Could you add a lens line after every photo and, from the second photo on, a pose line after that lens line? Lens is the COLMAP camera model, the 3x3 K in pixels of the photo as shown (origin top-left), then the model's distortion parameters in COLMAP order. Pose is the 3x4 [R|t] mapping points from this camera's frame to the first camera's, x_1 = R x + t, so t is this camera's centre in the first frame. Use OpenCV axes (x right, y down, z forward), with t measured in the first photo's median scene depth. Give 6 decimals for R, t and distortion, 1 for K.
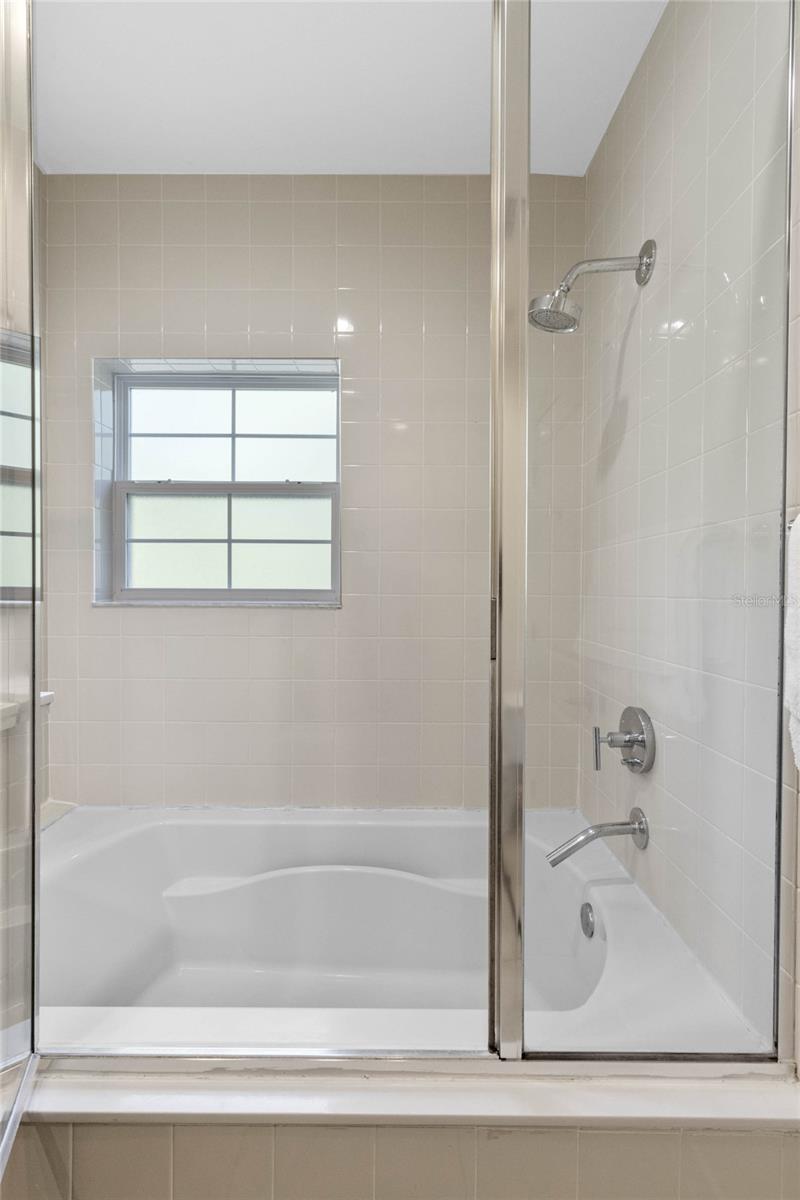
lens RADIAL K [[562.2, 0, 392.3], [0, 562.2, 595.2], [0, 0, 1]] dist [0.005125, -0.001419]
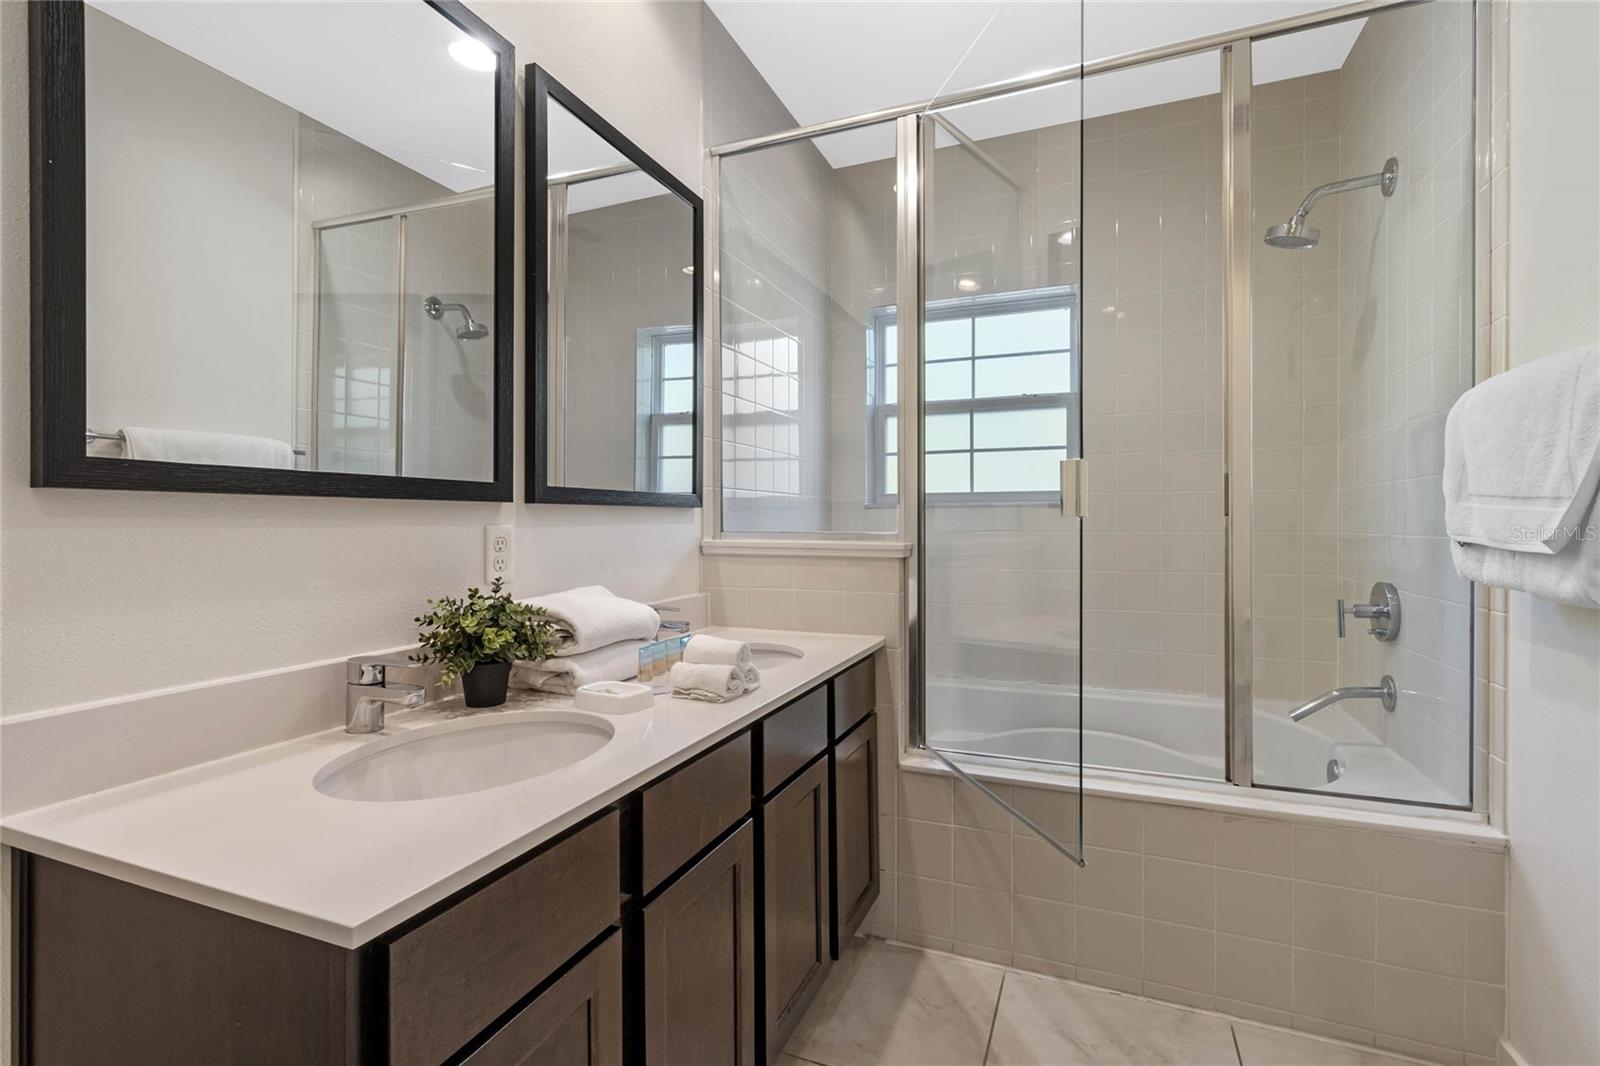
lens RADIAL K [[749.6, 0, 788.5], [0, 749.6, 528.0], [0, 0, 1]] dist [0.005125, -0.001419]
pose [[0.927708, -0.007521, -0.373232, -0.071717], [0.006256, 0.999970, -0.004600, 0.070764], [0.373255, 0.001932, 0.927727, -0.595628]]
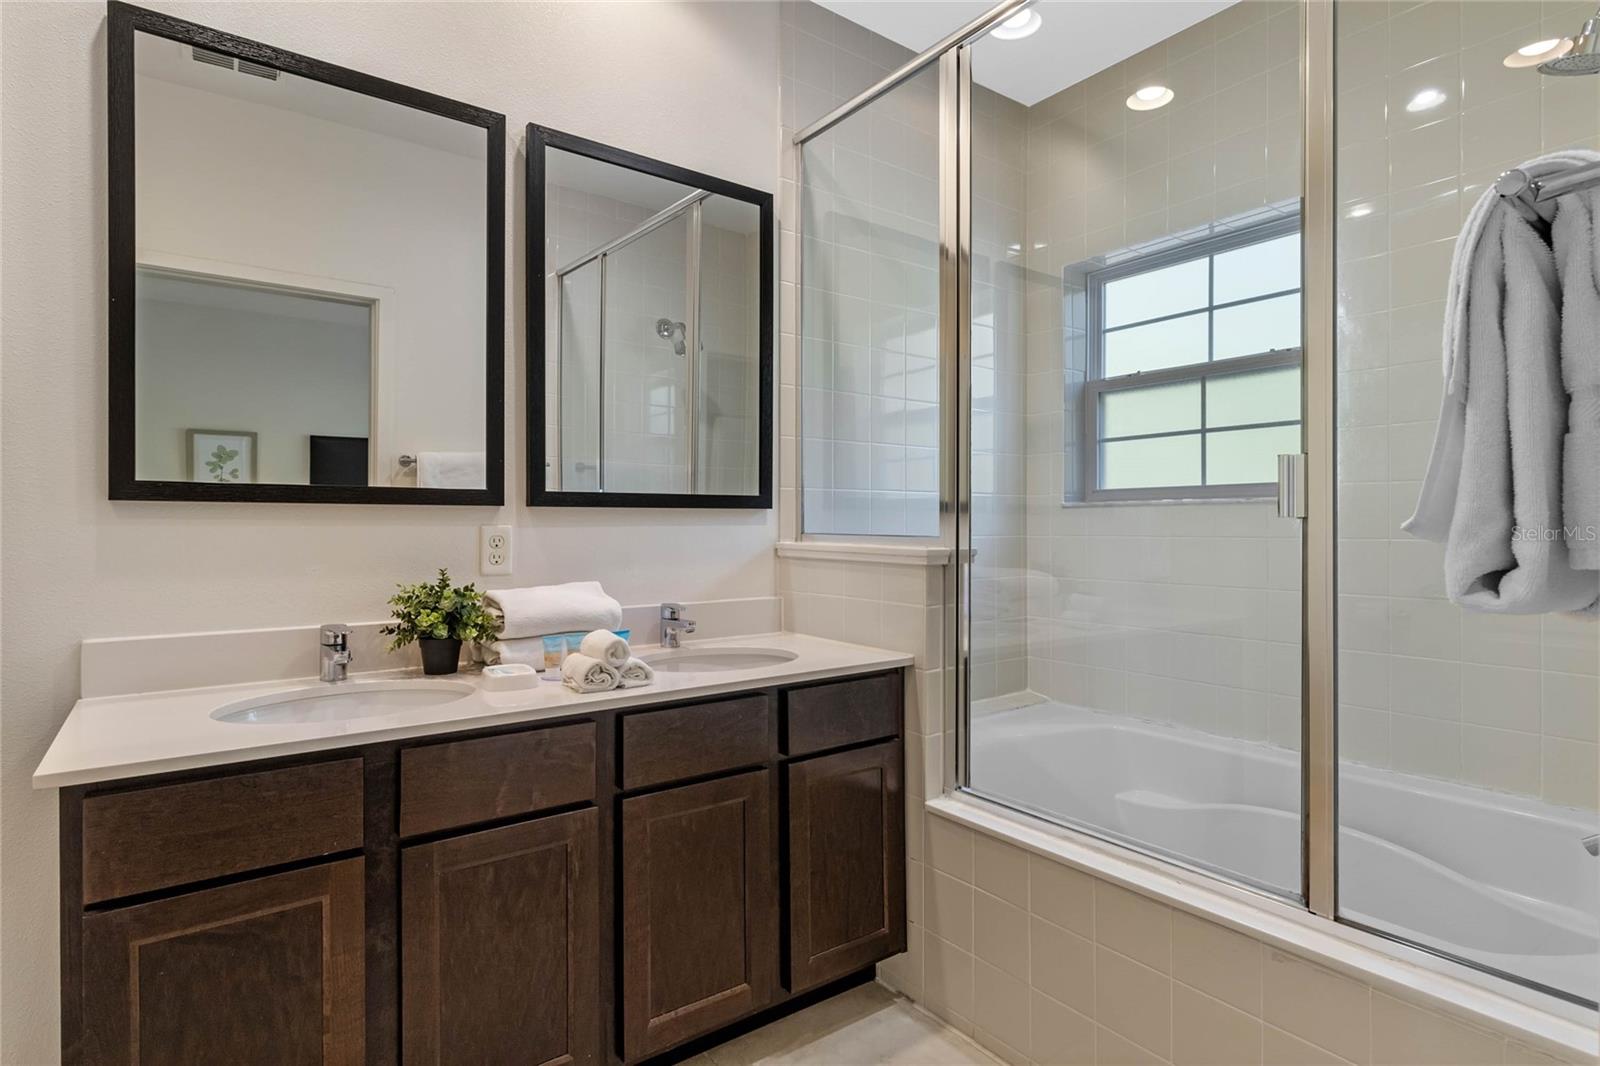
lens RADIAL K [[834.6, 0, 797.5], [0, 834.6, 529.0], [0, 0, 1]] dist [0.000095, 0.003575]
pose [[0.596499, -0.004573, -0.802601, 0.398072], [-0.003804, 0.999956, -0.008524, 0.073855], [0.802605, 0.008137, 0.596455, -0.293352]]
